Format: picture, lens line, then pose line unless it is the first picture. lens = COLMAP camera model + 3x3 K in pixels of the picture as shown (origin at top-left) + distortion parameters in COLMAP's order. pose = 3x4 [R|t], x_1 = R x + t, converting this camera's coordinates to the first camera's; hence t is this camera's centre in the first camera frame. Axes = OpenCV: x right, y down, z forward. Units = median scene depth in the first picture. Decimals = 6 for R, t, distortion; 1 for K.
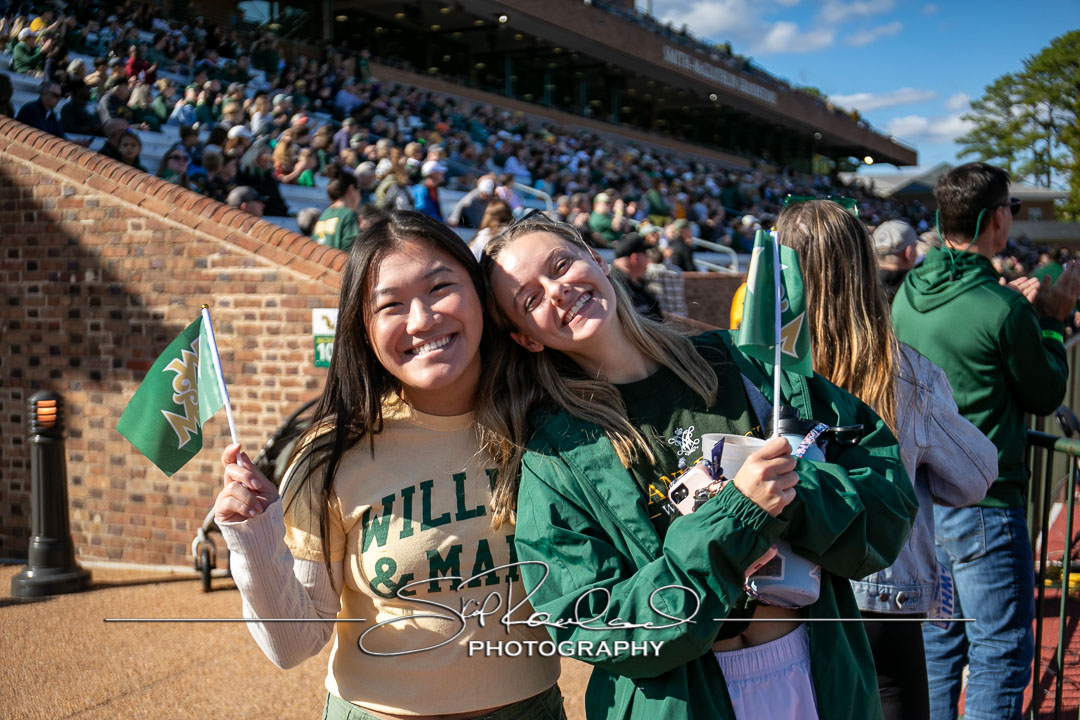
lens RADIAL K [[1347.9, 0, 539.5], [0, 1347.9, 354.8], [0, 0, 1]] dist [0.044109, 0.000000]
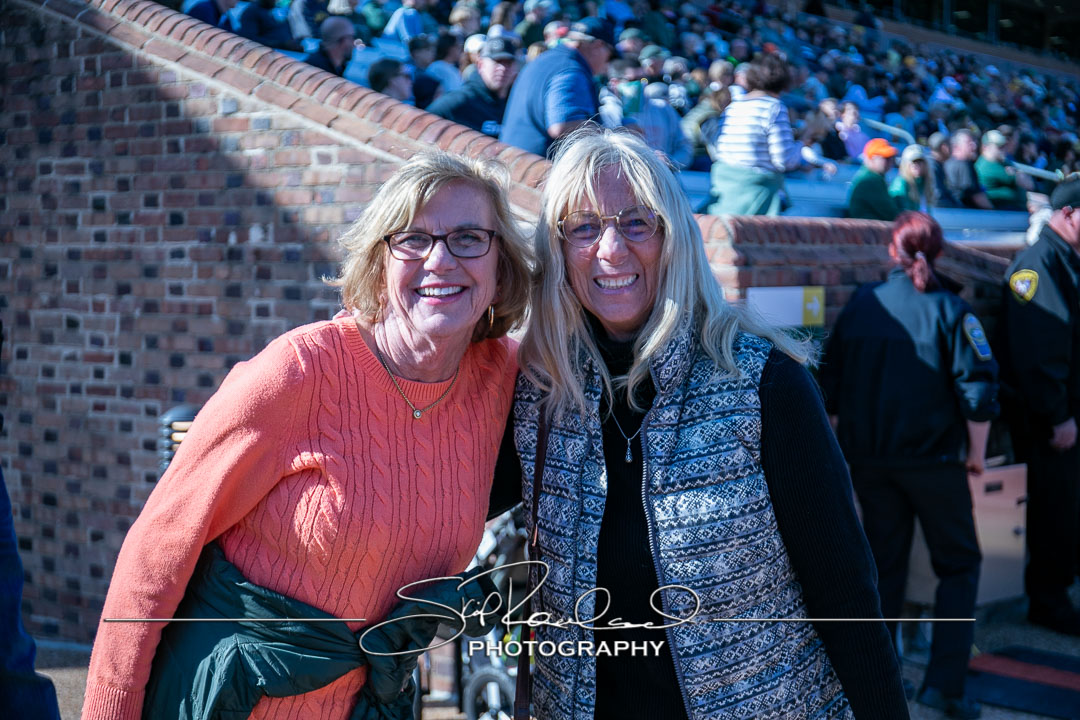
lens RADIAL K [[1837.7, 0, 539.4], [0, 1837.7, 360.6], [0, 0, 1]] dist [0.003507, 0.000000]
pose [[0.983528, 0.020993, -0.179531, -0.032463], [-0.021075, 0.999777, 0.001455, -0.000454], [0.179522, 0.002352, 0.983751, 0.138673]]
